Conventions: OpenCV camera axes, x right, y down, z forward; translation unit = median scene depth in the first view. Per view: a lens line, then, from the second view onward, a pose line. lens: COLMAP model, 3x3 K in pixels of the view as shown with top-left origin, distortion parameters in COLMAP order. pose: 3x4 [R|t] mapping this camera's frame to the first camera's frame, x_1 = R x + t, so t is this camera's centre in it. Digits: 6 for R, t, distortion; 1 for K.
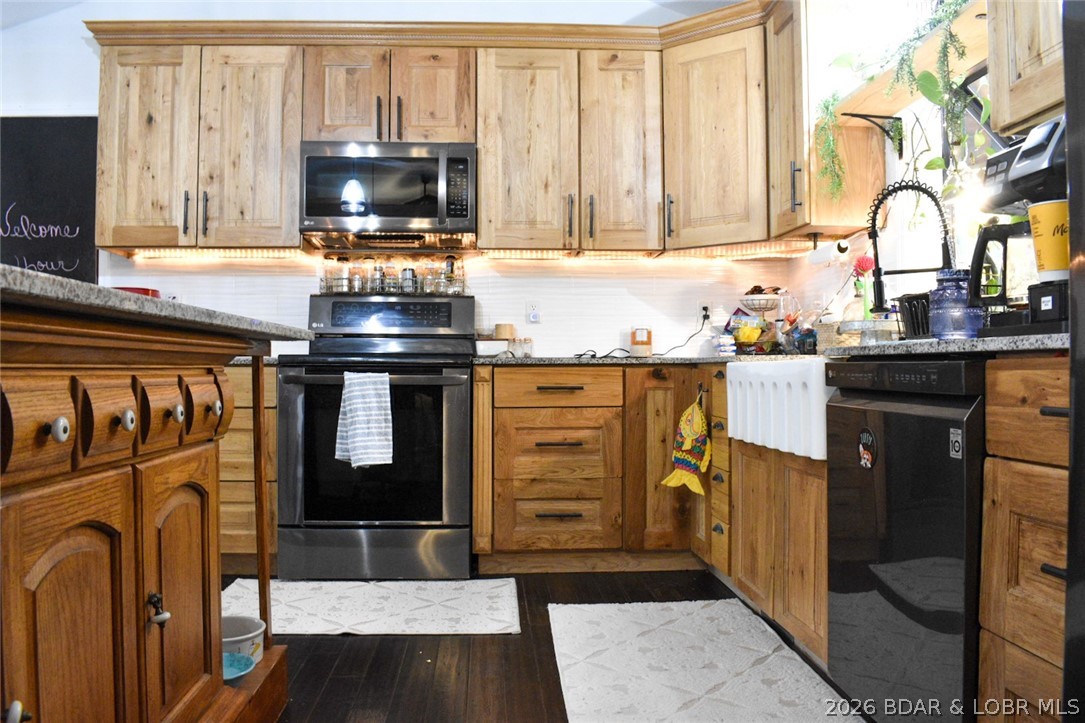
lens RADIAL K [[880.1, 0, 562.6], [0, 880.1, 370.8], [0, 0, 1]] dist [-0.097274, 0.013164]
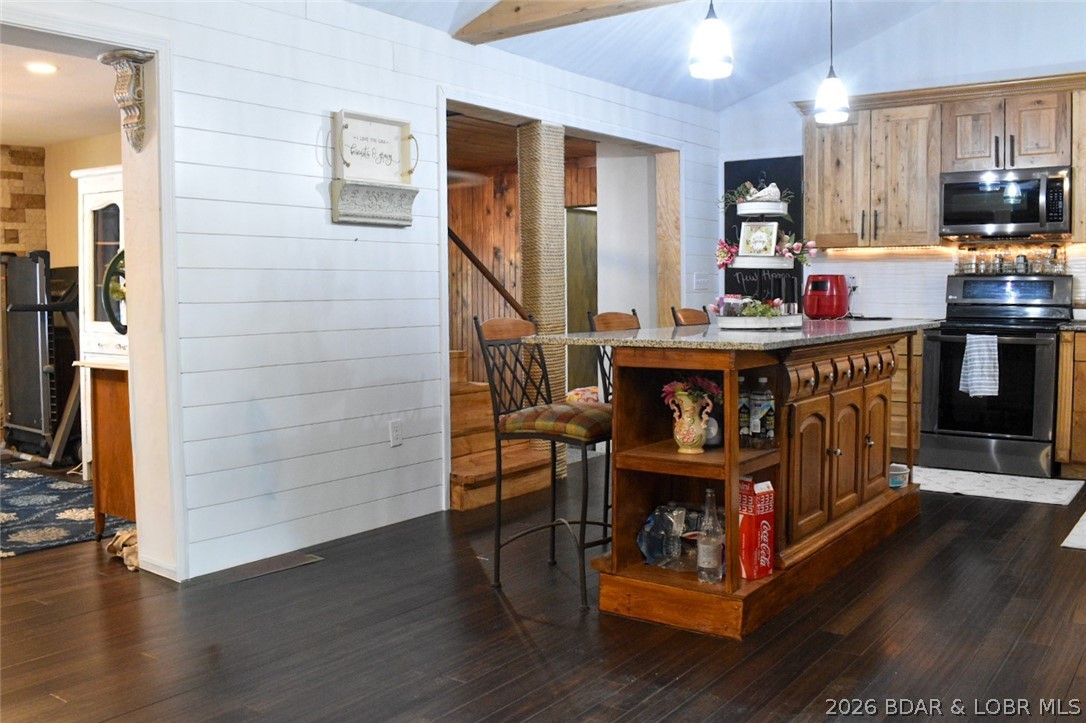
lens RADIAL K [[880.9, 0, 553.1], [0, 880.9, 358.4], [0, 0, 1]] dist [-0.097274, 0.013164]
pose [[0.747210, 0.038266, -0.663485, 0.179486], [0.005163, 0.997977, 0.063372, -0.047470], [0.664568, -0.050778, 0.745501, -0.516463]]
